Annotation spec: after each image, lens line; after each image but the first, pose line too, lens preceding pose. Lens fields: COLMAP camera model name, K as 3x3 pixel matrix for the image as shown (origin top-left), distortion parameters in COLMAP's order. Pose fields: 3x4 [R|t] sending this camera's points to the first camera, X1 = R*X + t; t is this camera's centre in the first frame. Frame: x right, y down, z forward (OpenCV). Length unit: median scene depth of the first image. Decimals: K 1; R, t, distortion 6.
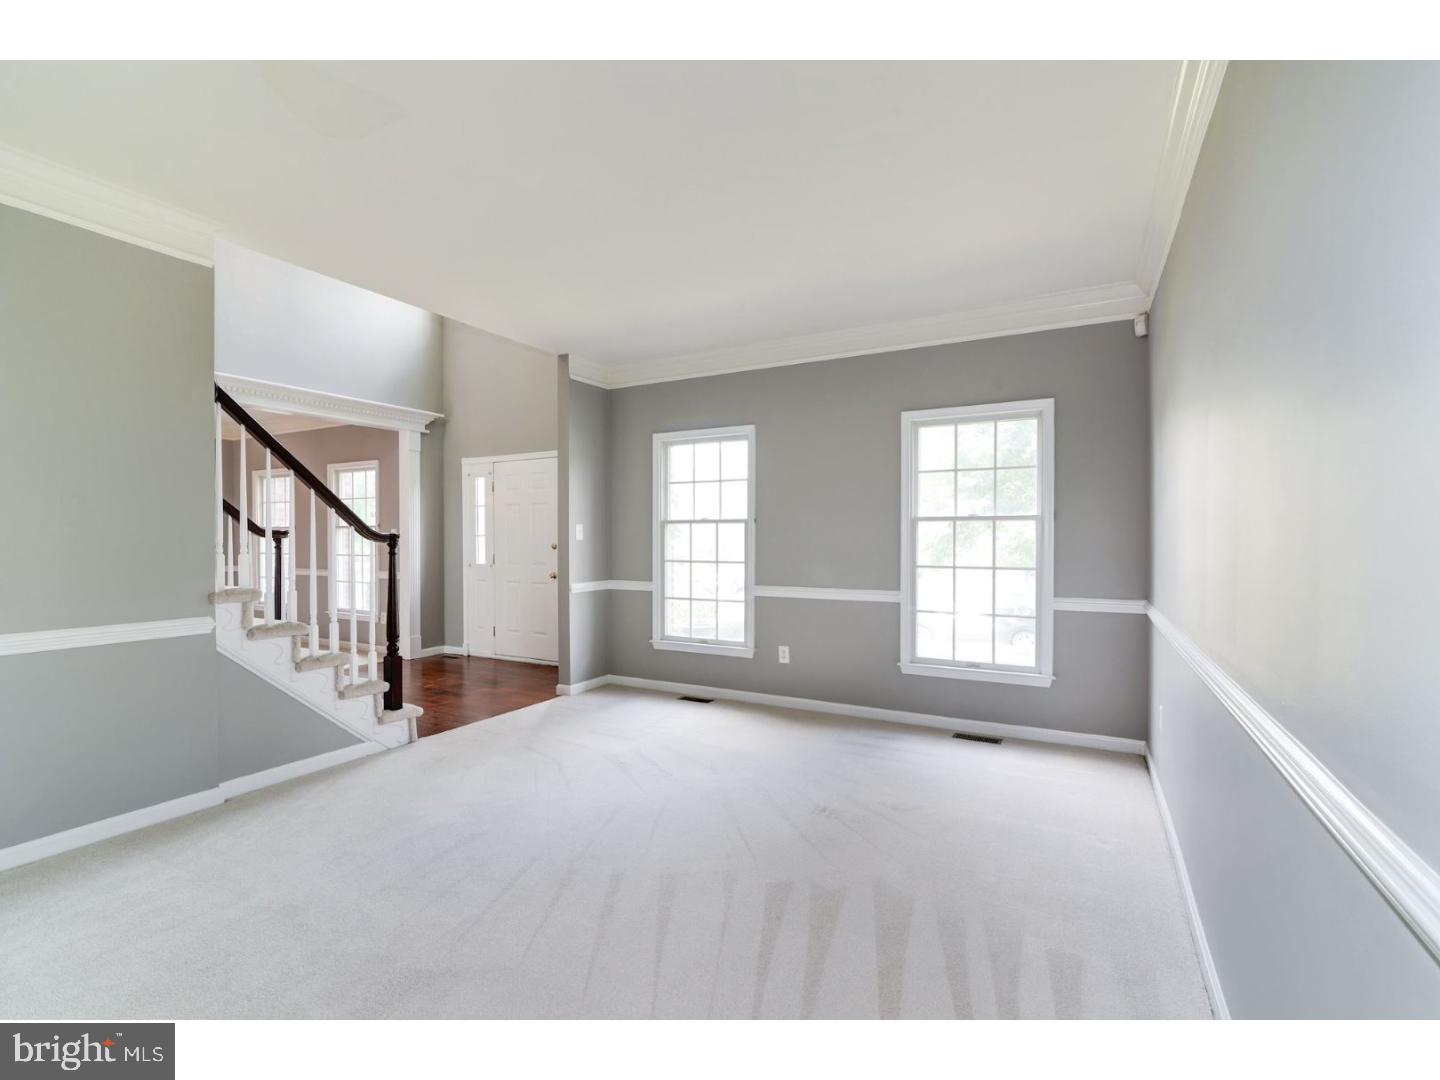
lens RADIAL K [[619.5, 0, 729.4], [0, 619.5, 539.6], [0, 0, 1]] dist [-0.000588, -0.000149]
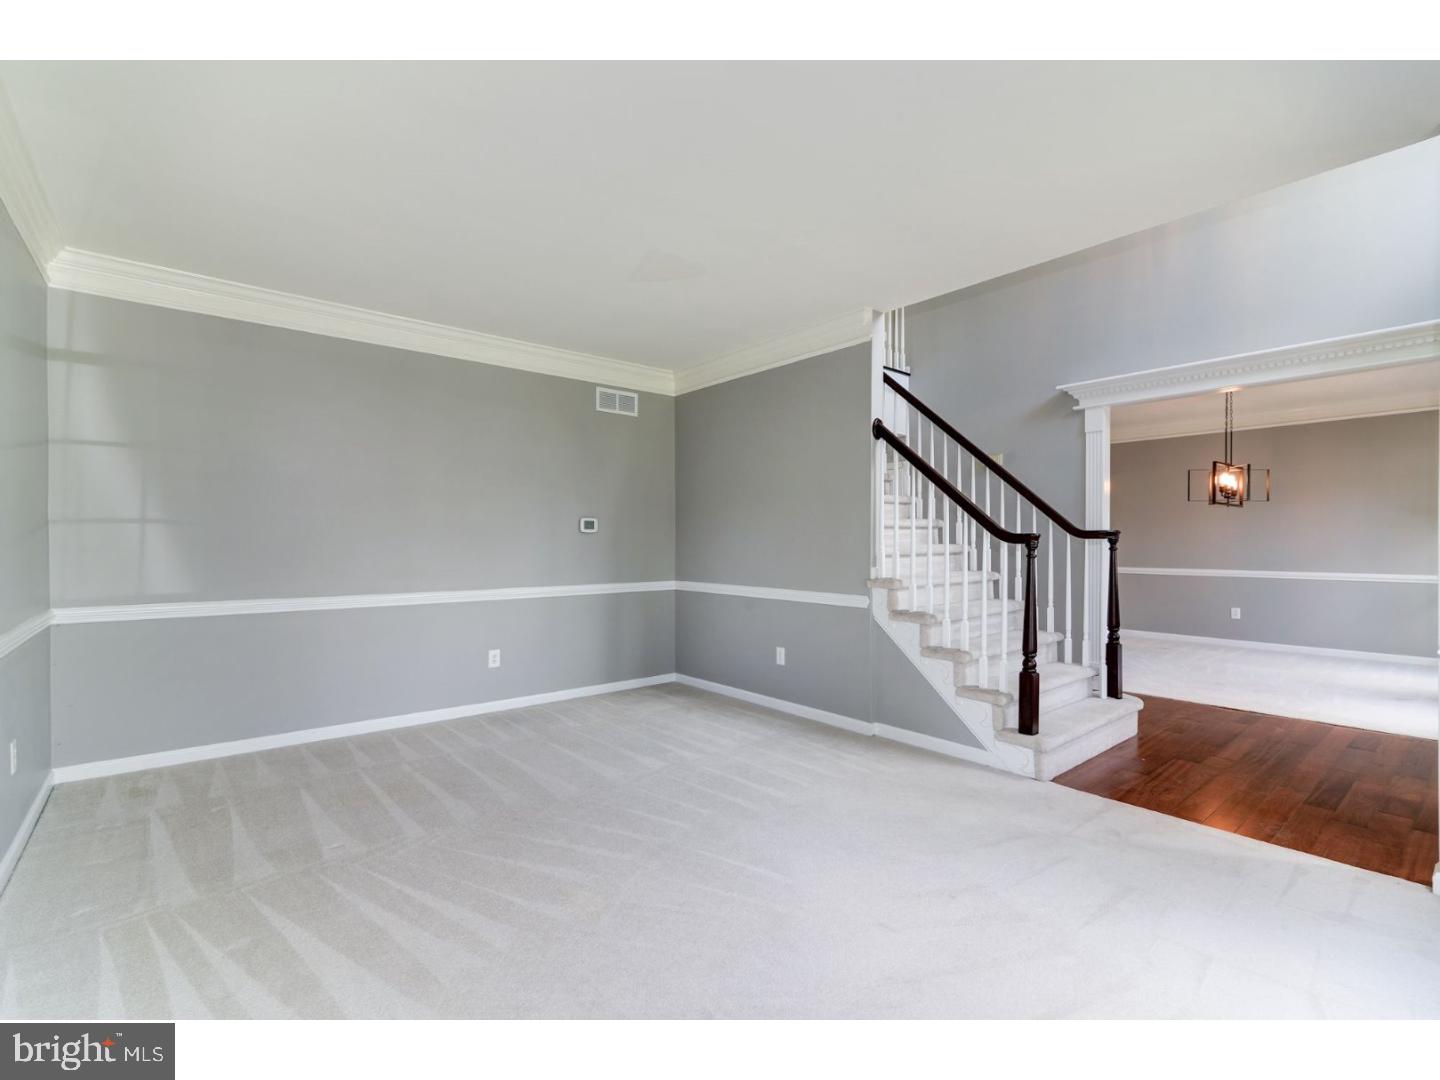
lens RADIAL K [[659.6, 0, 722.1], [0, 659.6, 542.2], [0, 0, 1]] dist [-0.004021, -0.000096]
pose [[-0.340245, 0.013884, -0.940234, 0.179863], [-0.000135, 0.999890, 0.014814, -0.003963], [0.940337, 0.005167, -0.340206, 0.341054]]
